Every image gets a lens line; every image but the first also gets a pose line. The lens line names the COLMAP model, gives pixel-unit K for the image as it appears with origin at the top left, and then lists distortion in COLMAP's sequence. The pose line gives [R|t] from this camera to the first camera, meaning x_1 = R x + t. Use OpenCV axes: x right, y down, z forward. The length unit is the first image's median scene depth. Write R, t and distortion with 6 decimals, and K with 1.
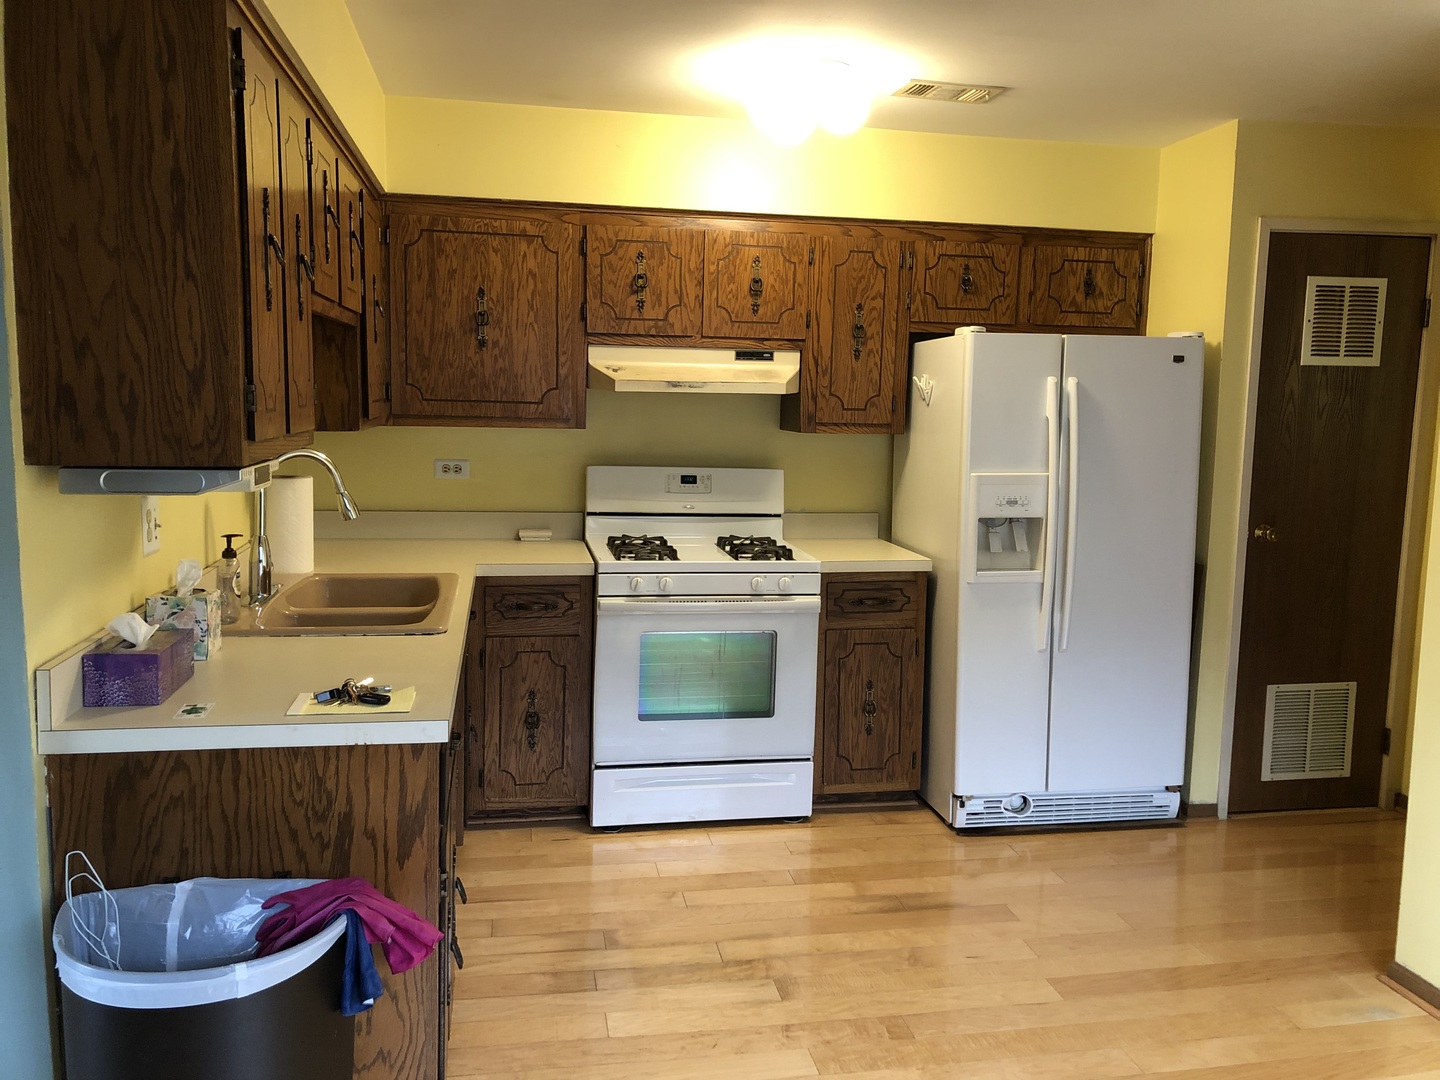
lens RADIAL K [[1177.3, 0, 748.7], [0, 1177.3, 539.5], [0, 0, 1]] dist [0.095613, -0.335408]
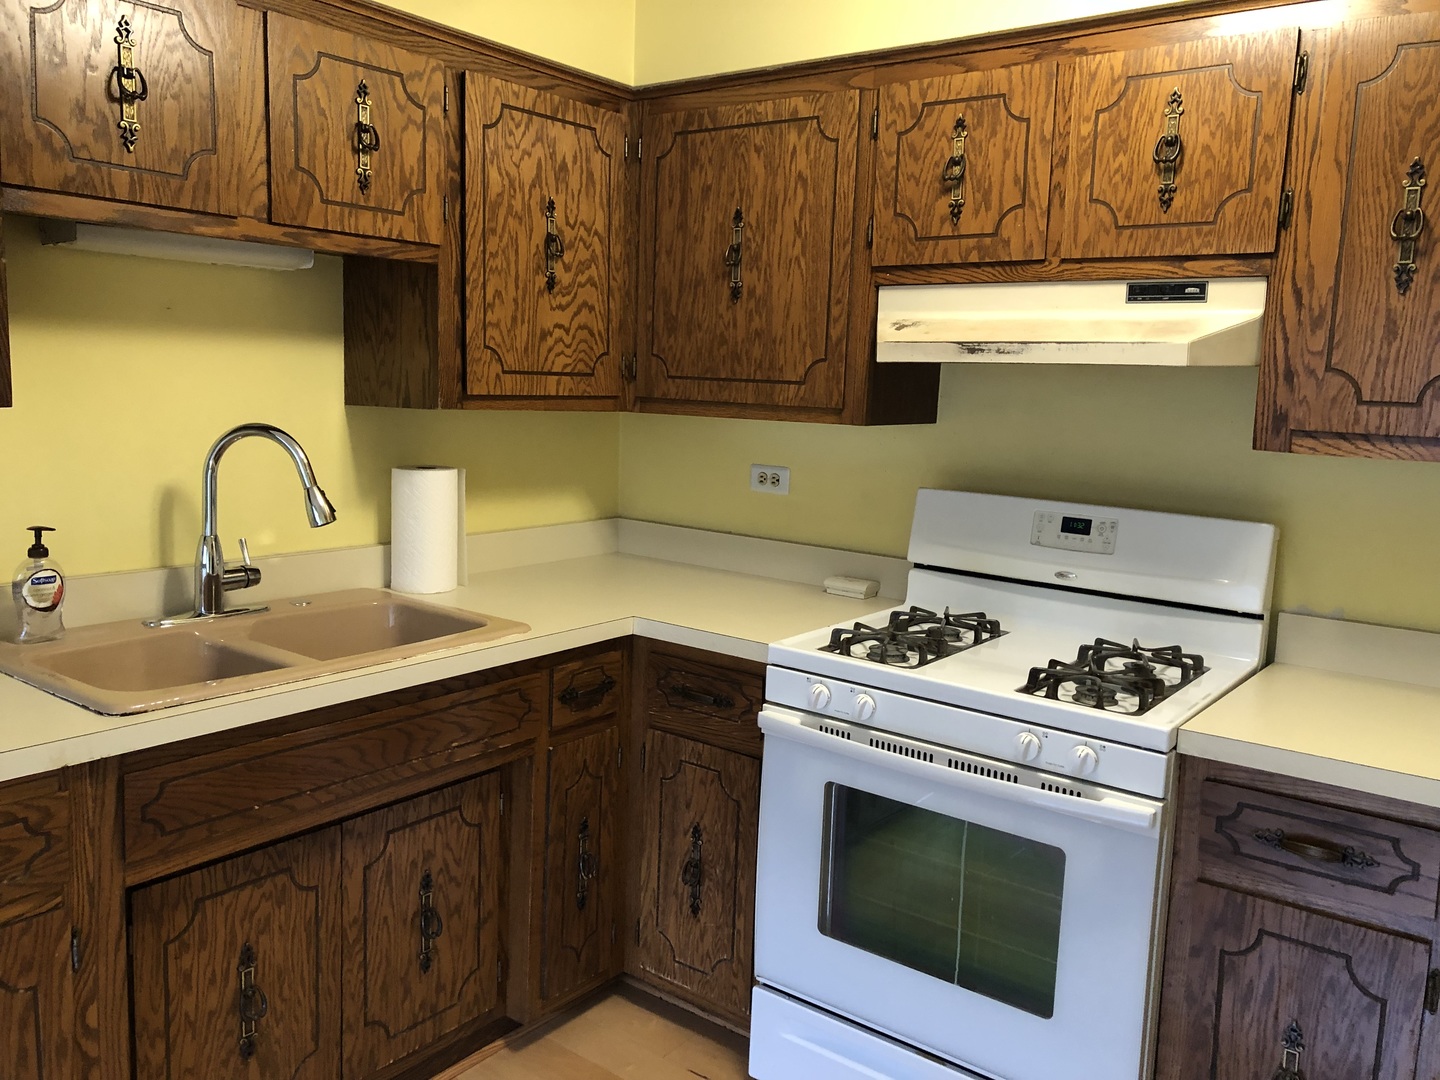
lens RADIAL K [[1175.6, 0, 706.8], [0, 1175.6, 524.8], [0, 0, 1]] dist [0.080783, -0.133594]
pose [[0.656040, 0.096959, -0.748472, 0.275667], [-0.115998, 0.992884, 0.026948, -0.050800], [0.745758, 0.069142, 0.662619, 0.549649]]
